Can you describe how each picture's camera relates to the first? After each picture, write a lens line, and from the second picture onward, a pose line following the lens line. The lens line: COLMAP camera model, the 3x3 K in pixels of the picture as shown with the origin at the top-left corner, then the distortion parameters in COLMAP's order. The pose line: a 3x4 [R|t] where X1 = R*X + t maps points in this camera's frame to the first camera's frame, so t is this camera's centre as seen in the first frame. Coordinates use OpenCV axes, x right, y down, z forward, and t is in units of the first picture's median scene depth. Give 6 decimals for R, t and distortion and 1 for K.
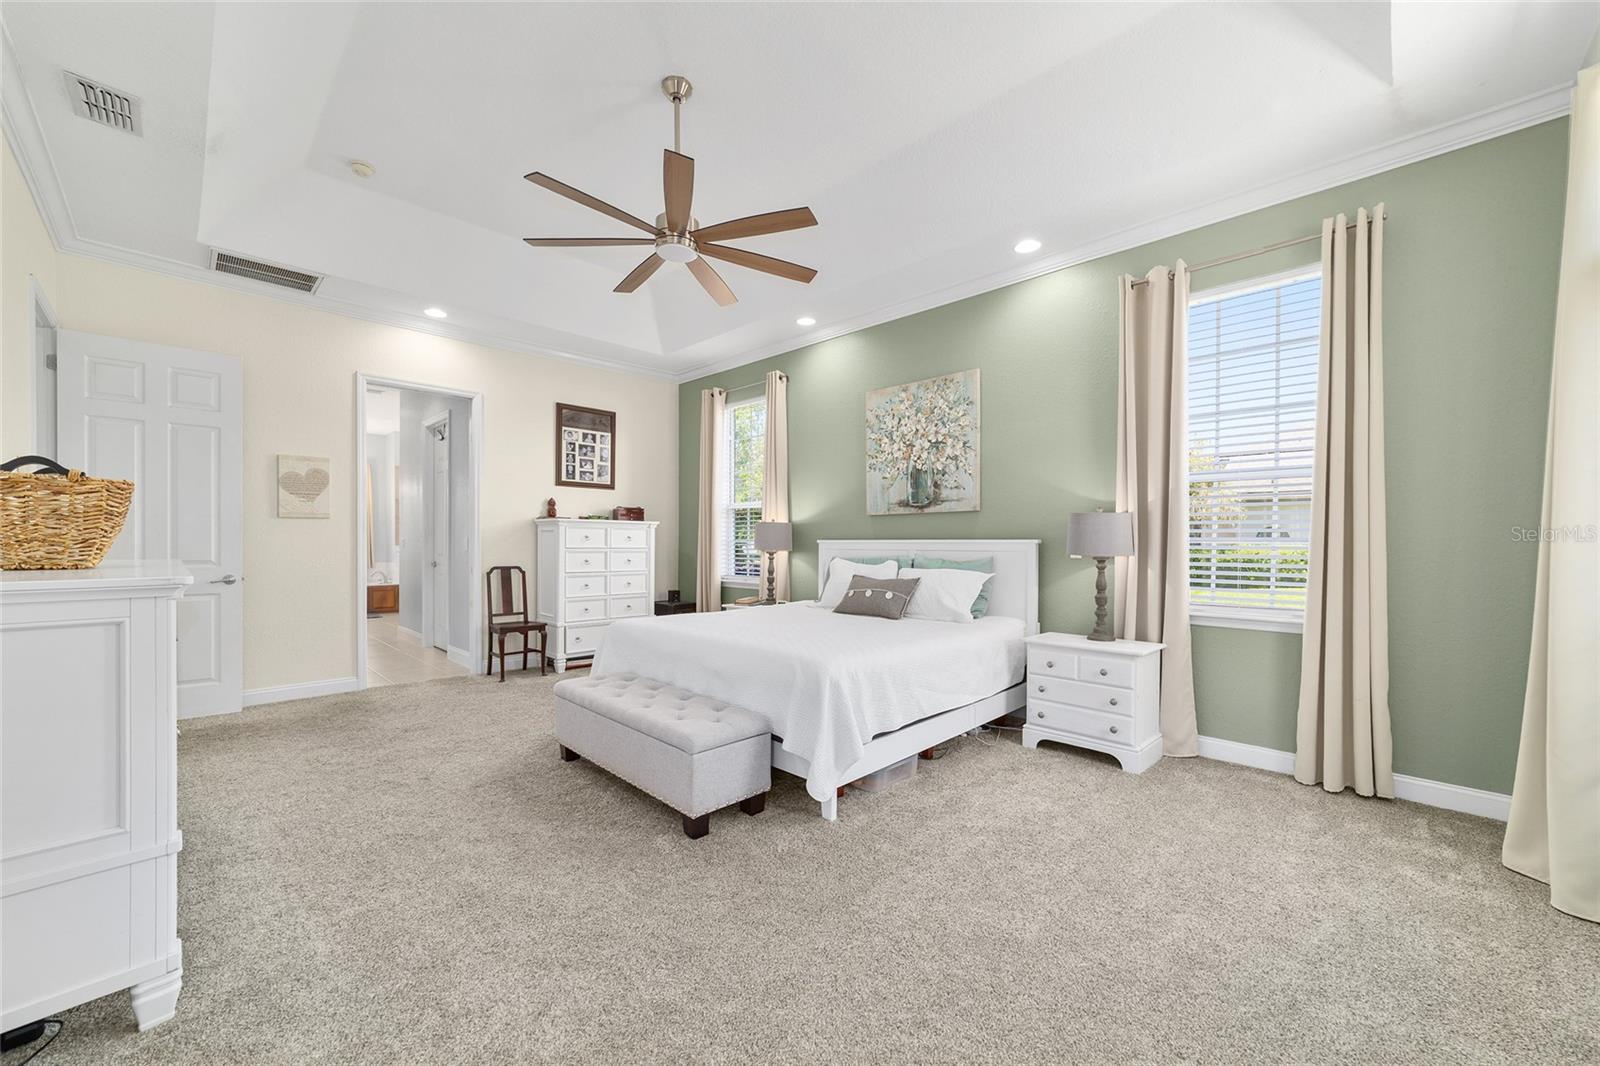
lens RADIAL K [[616.0, 0, 804.9], [0, 616.0, 545.7], [0, 0, 1]] dist [-0.016068, 0.007514]
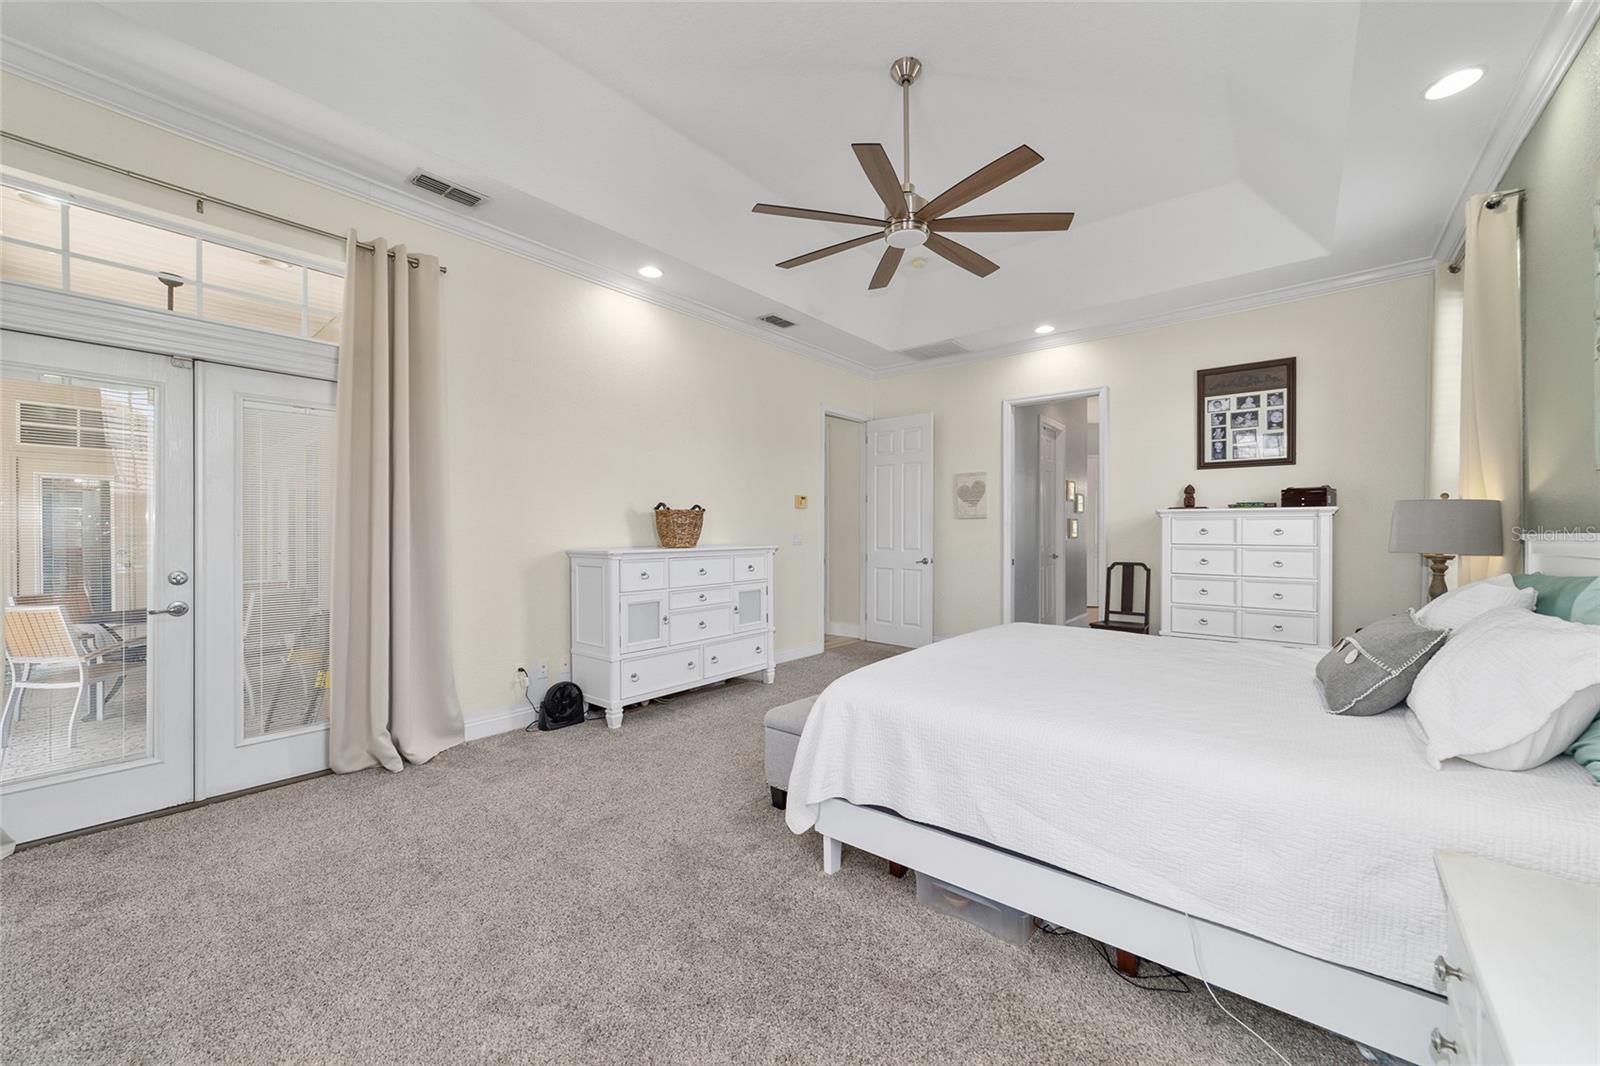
lens RADIAL K [[616.0, 0, 803.8], [0, 616.0, 530.0], [0, 0, 1]] dist [-0.016068, 0.007514]
pose [[0.084521, -0.008649, -0.996384, 0.378063], [-0.006961, 0.999933, -0.009271, -0.003316], [0.996397, 0.007719, 0.084455, 0.388846]]
